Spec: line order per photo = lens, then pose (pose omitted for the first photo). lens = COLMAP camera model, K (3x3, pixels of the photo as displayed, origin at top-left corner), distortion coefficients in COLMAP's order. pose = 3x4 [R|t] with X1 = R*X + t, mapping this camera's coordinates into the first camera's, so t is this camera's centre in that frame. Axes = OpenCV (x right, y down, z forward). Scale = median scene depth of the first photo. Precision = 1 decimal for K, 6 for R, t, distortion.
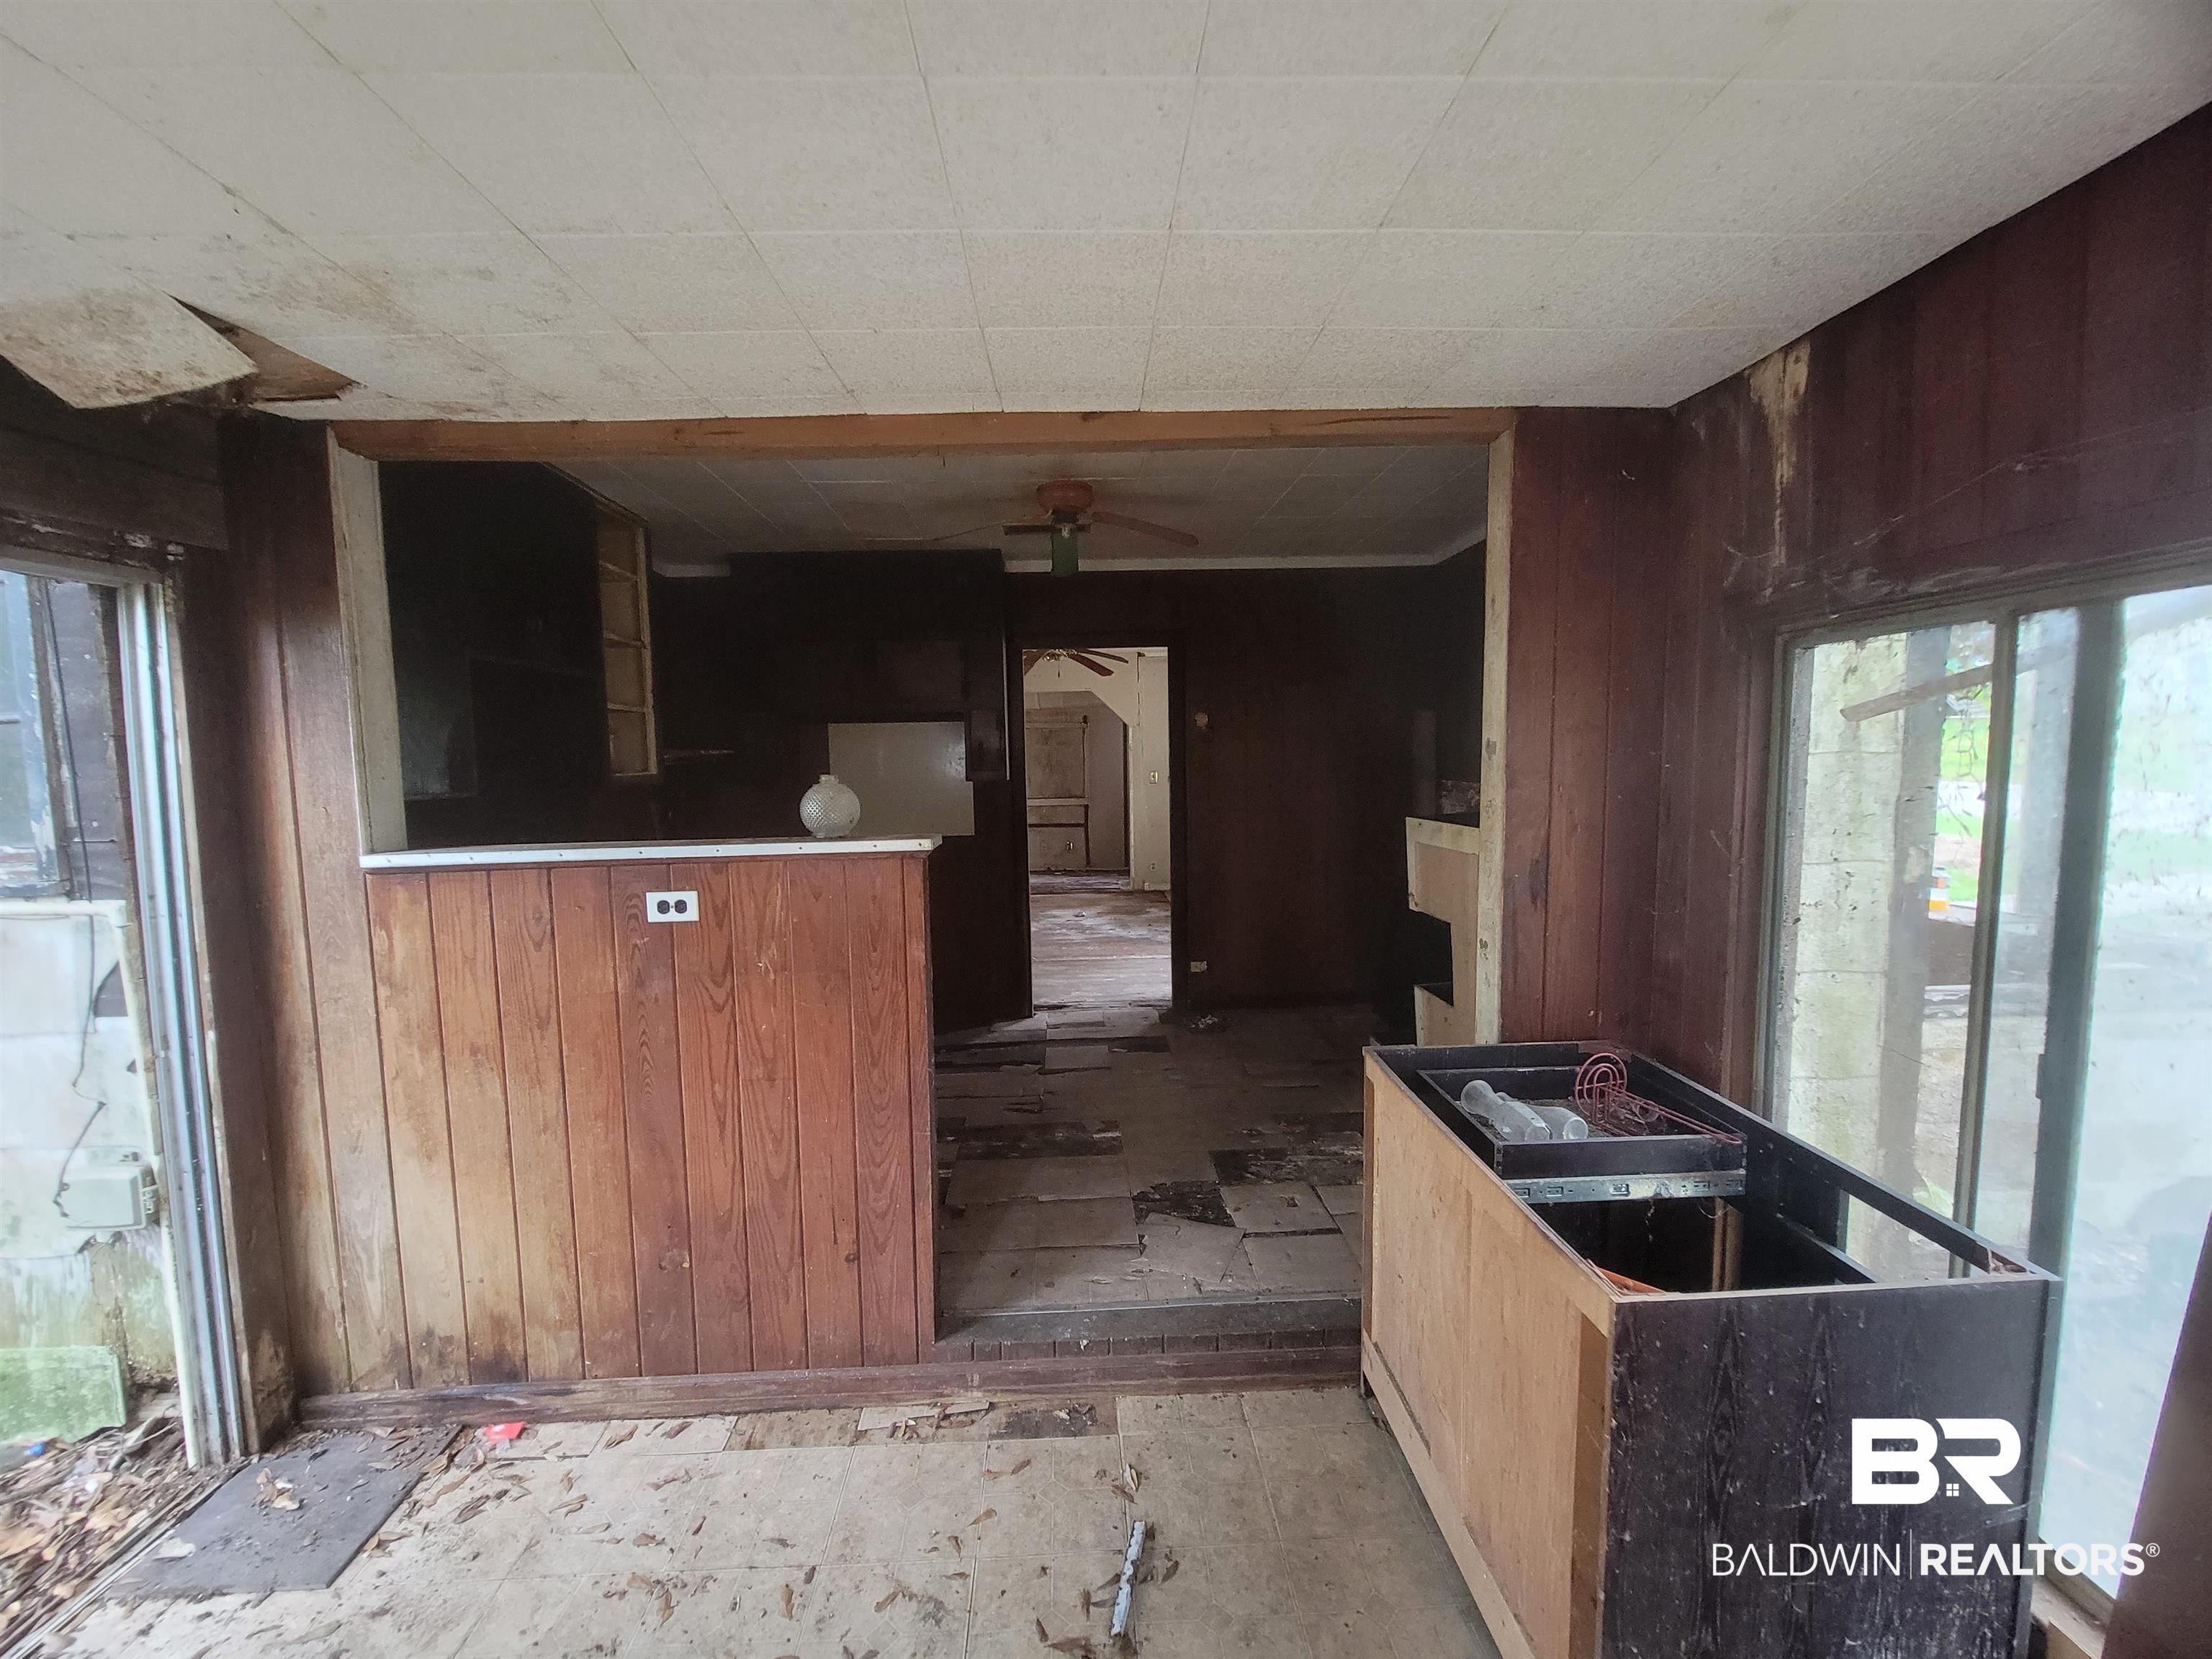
lens RADIAL K [[900.3, 0, 1108.3], [0, 900.3, 826.4], [0, 0, 1]] dist [-0.004829, -0.000272]
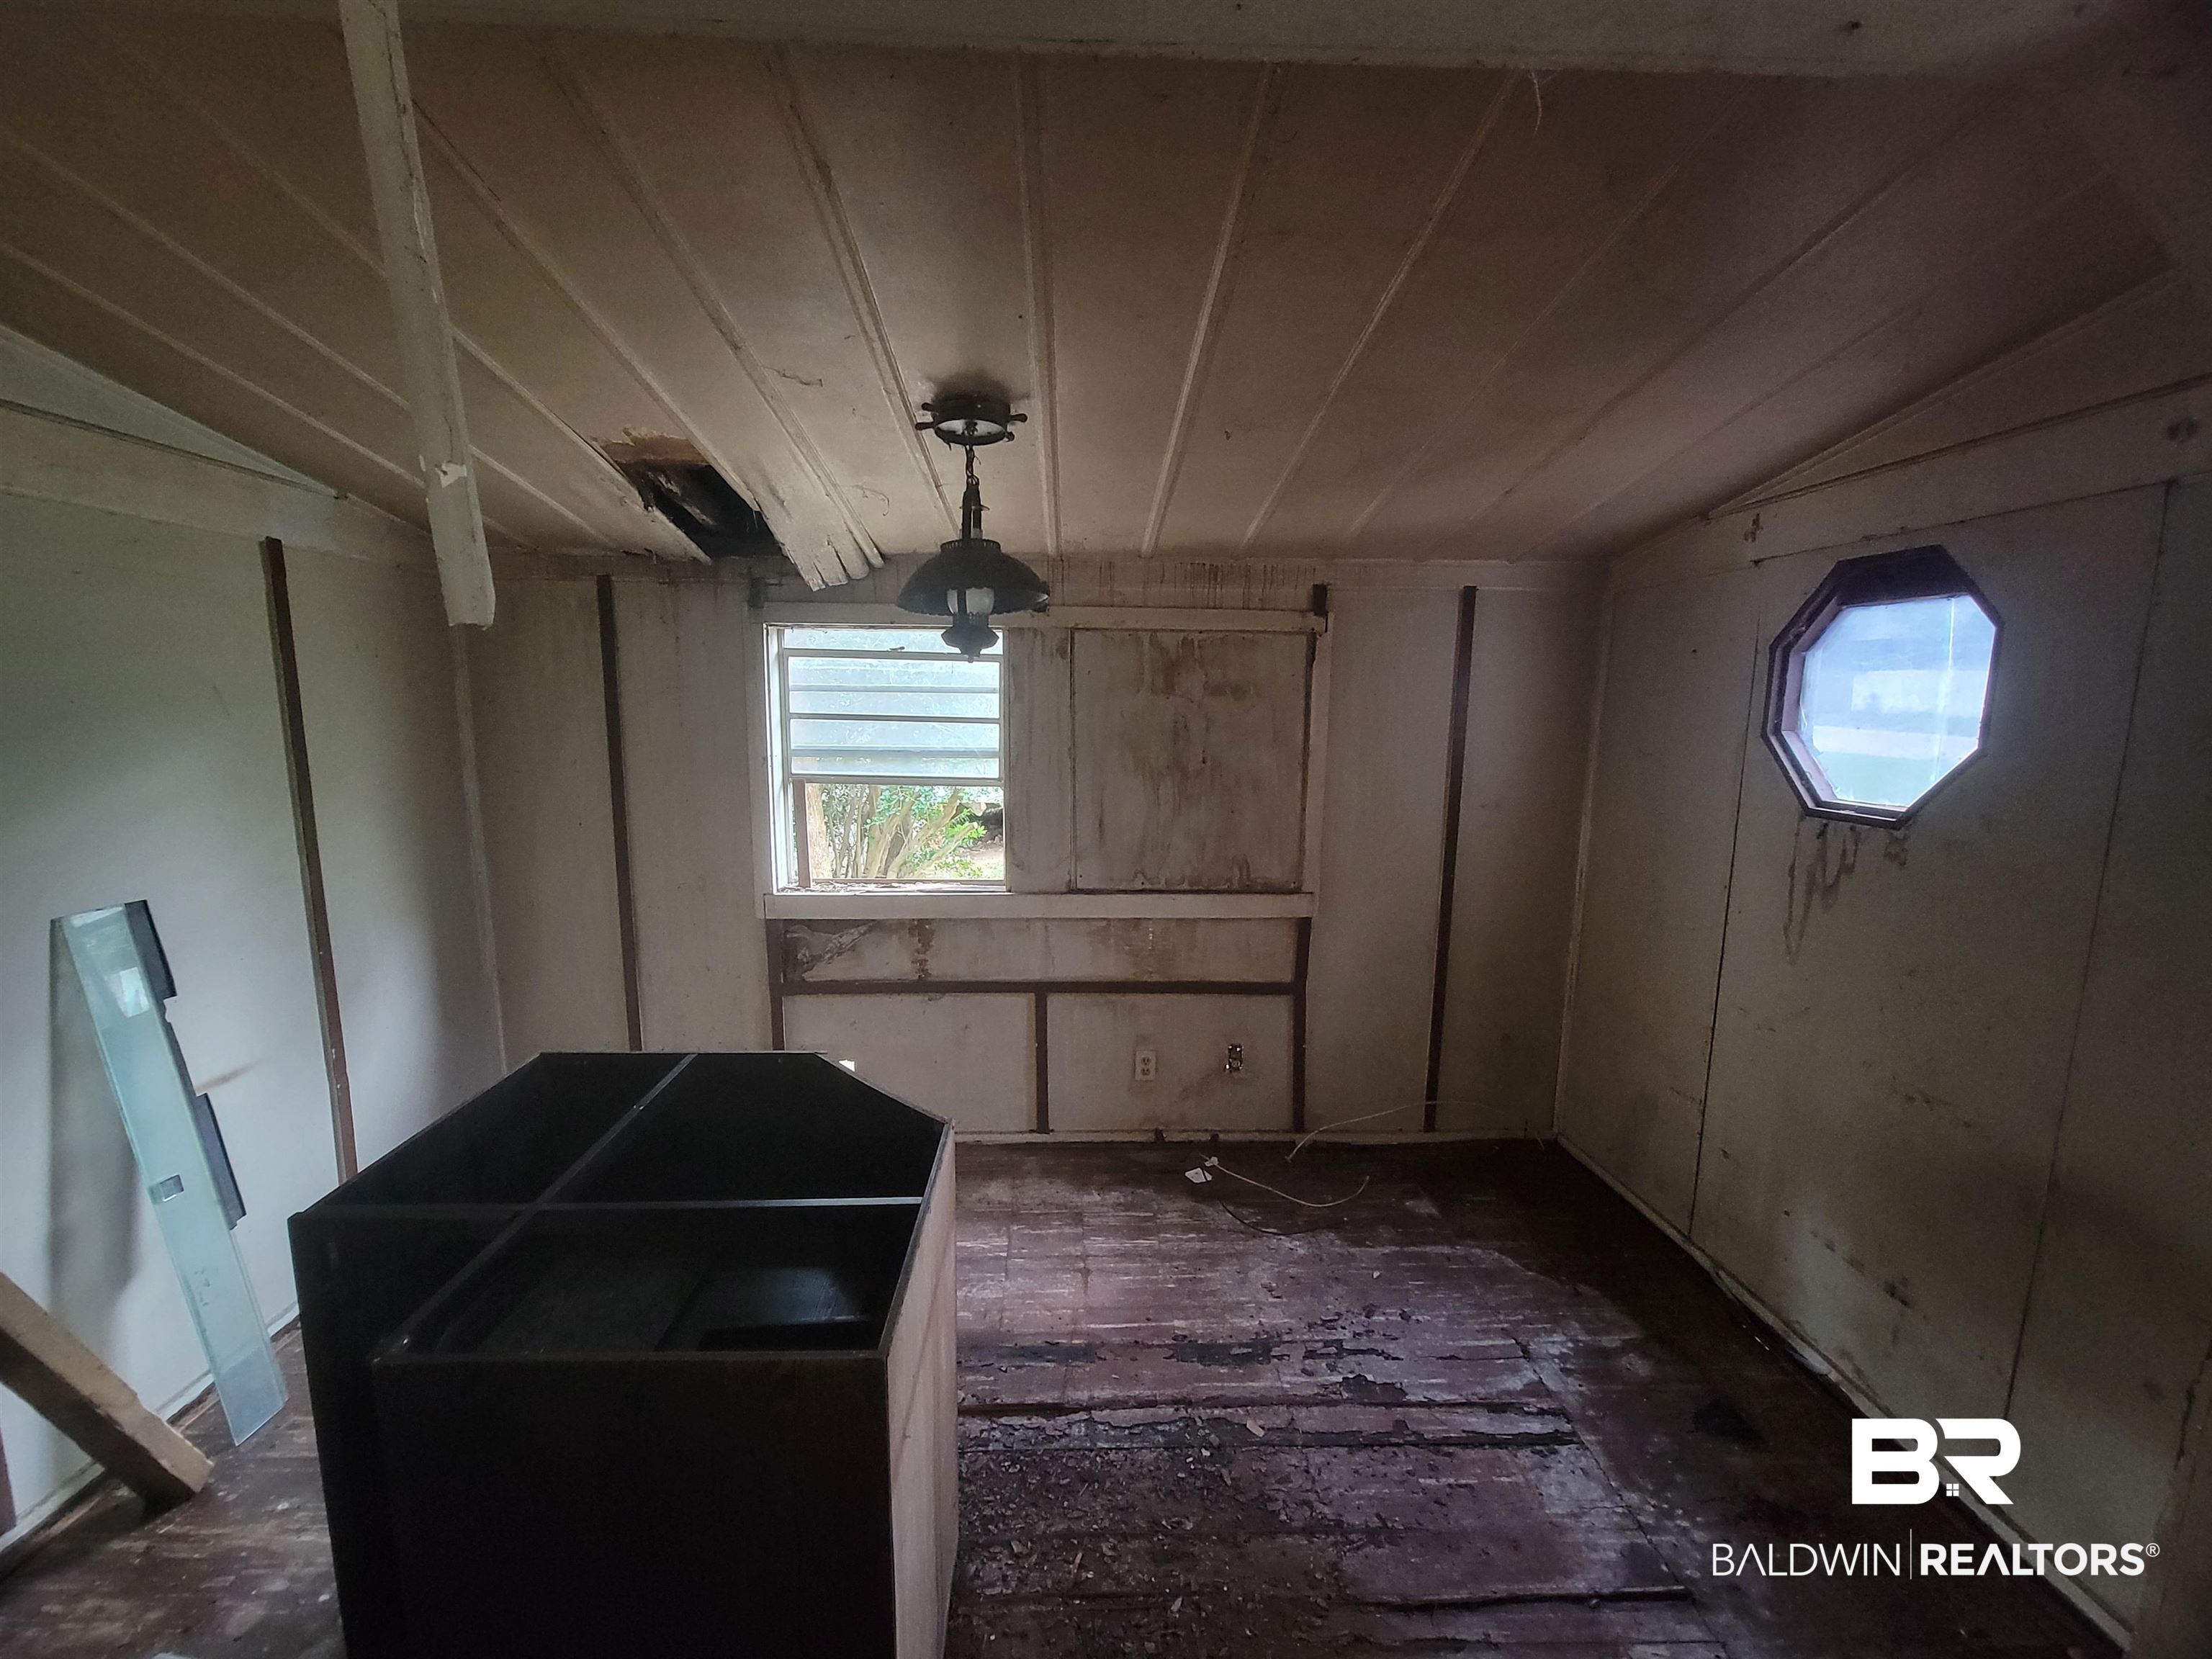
lens RADIAL K [[900.3, 0, 1097.0], [0, 900.3, 836.3], [0, 0, 1]] dist [-0.004829, -0.000272]
pose [[0.999776, 0.018879, 0.009558, -0.090403], [-0.019428, 0.997949, 0.060991, -0.064068], [-0.008387, -0.061163, 0.998093, 0.727139]]
